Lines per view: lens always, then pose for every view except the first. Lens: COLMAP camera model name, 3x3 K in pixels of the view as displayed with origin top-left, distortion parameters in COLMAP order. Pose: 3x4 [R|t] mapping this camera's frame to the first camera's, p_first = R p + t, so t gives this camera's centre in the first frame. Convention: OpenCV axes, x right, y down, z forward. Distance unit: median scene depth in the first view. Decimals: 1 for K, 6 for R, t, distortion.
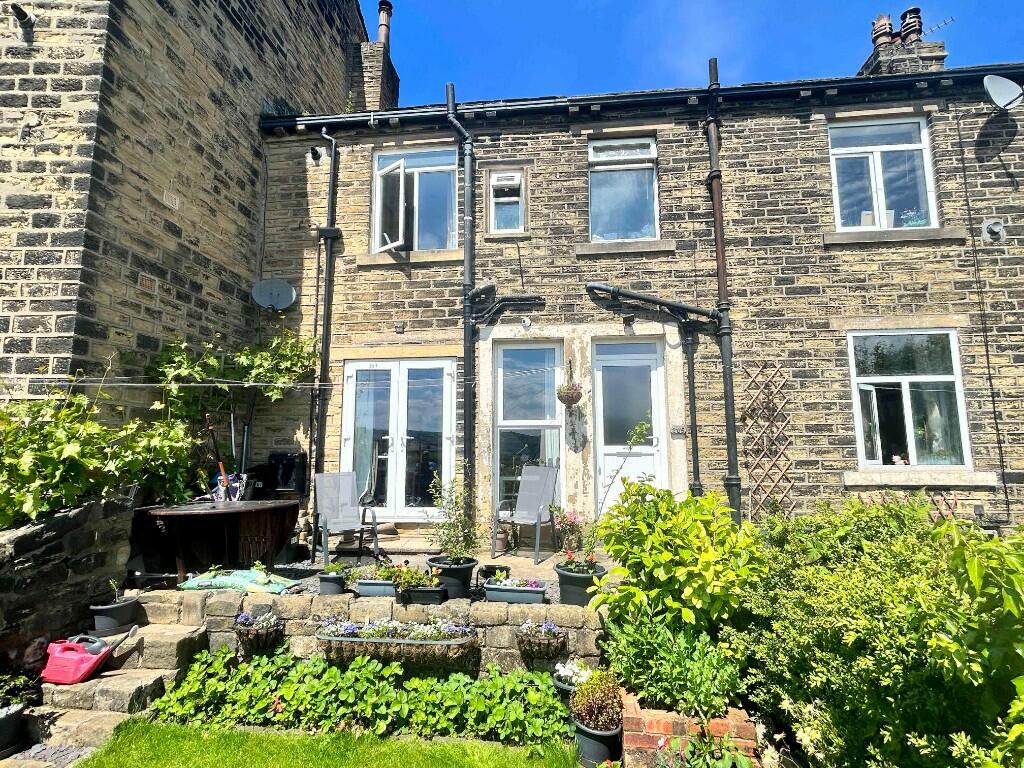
lens RADIAL K [[507.1, 0, 511.9], [0, 507.1, 384.5], [0, 0, 1]] dist [0.001431, -0.000789]
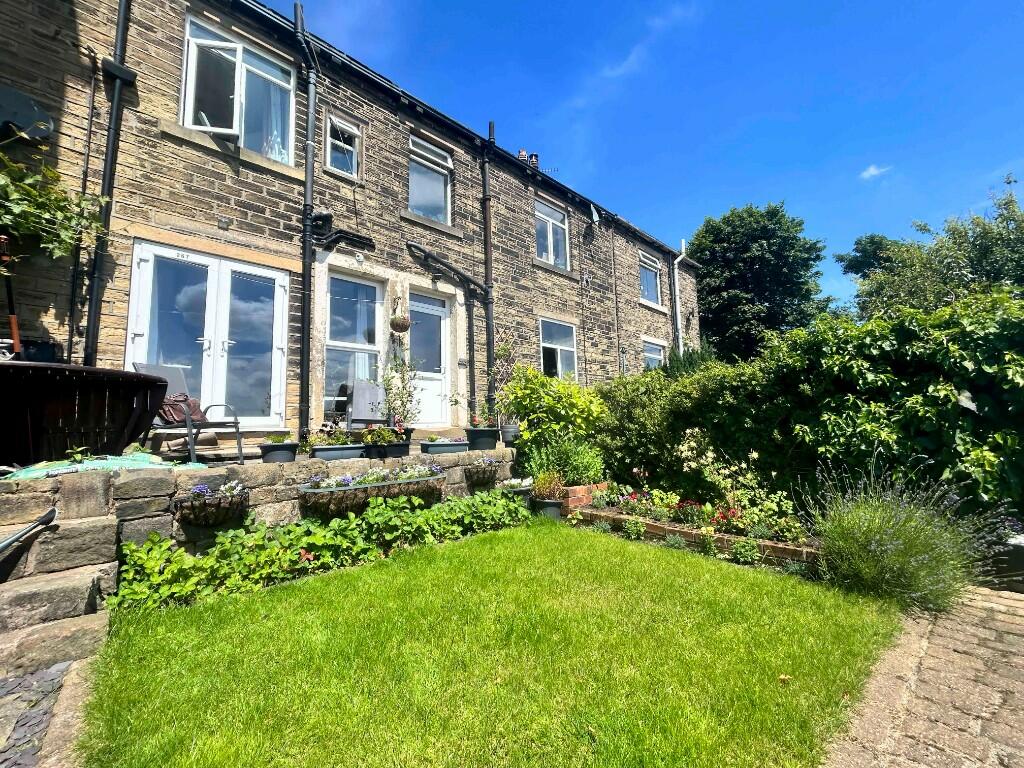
lens RADIAL K [[410.1, 0, 511.5], [0, 410.1, 383.1], [0, 0, 1]] dist [-0.001974, 0.000389]
pose [[0.660022, 0.068132, 0.748151, -0.418982], [-0.067680, 0.997222, -0.031107, 0.165733], [-0.748192, -0.030103, 0.662799, 0.119351]]
